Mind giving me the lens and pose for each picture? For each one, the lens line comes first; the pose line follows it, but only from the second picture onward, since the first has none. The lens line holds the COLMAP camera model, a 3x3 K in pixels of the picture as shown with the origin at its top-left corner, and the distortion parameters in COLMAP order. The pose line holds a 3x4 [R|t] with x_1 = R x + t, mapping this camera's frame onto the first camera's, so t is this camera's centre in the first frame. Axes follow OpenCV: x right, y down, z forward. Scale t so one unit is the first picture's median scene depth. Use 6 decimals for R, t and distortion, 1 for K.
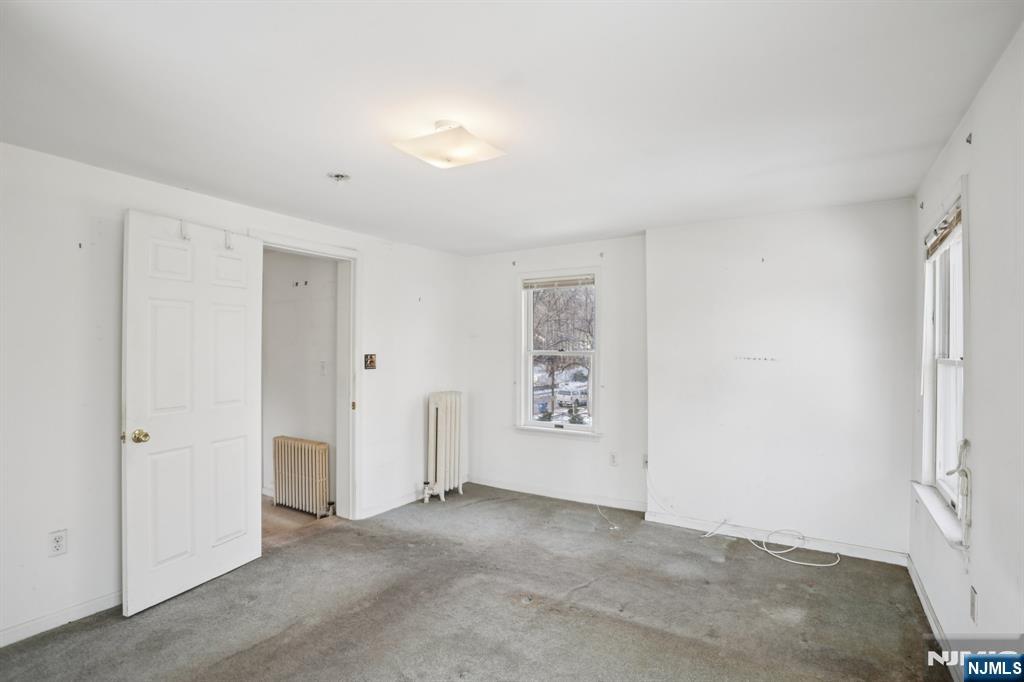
lens RADIAL K [[517.6, 0, 512.0], [0, 517.6, 341.0], [0, 0, 1]] dist [-0.060248, -0.000085]
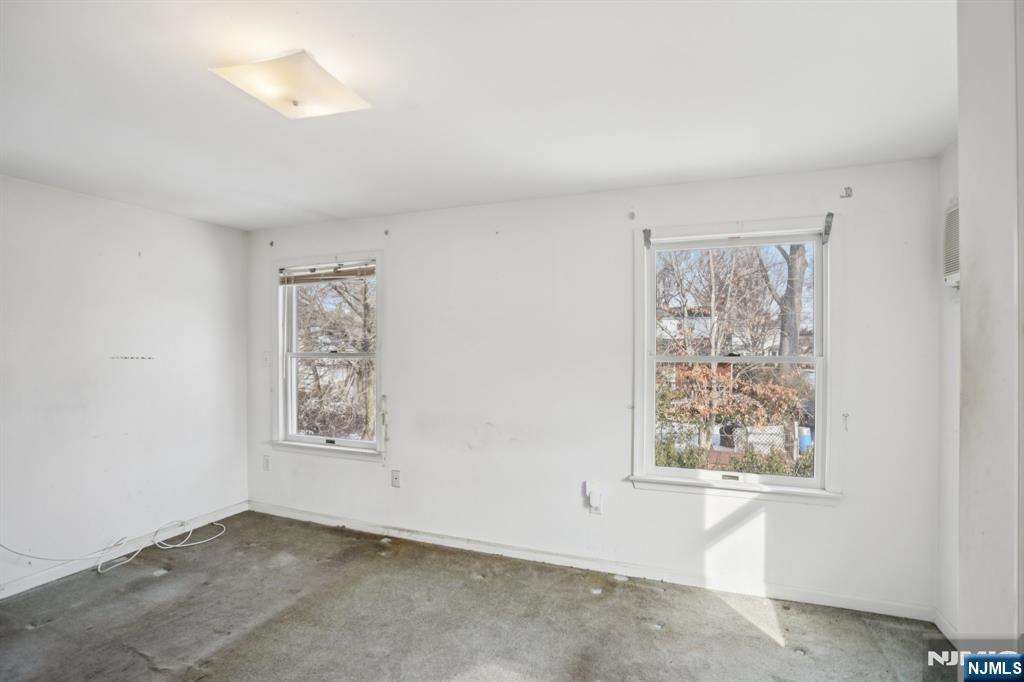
lens RADIAL K [[489.6, 0, 512.0], [0, 489.6, 341.0], [0, 0, 1]] dist [-0.000295, 0.000145]
pose [[-0.188473, -0.001912, 0.982077, -0.639102], [-0.011112, 0.999938, -0.000185, -0.004863], [-0.982016, -0.010948, -0.188482, 0.566755]]
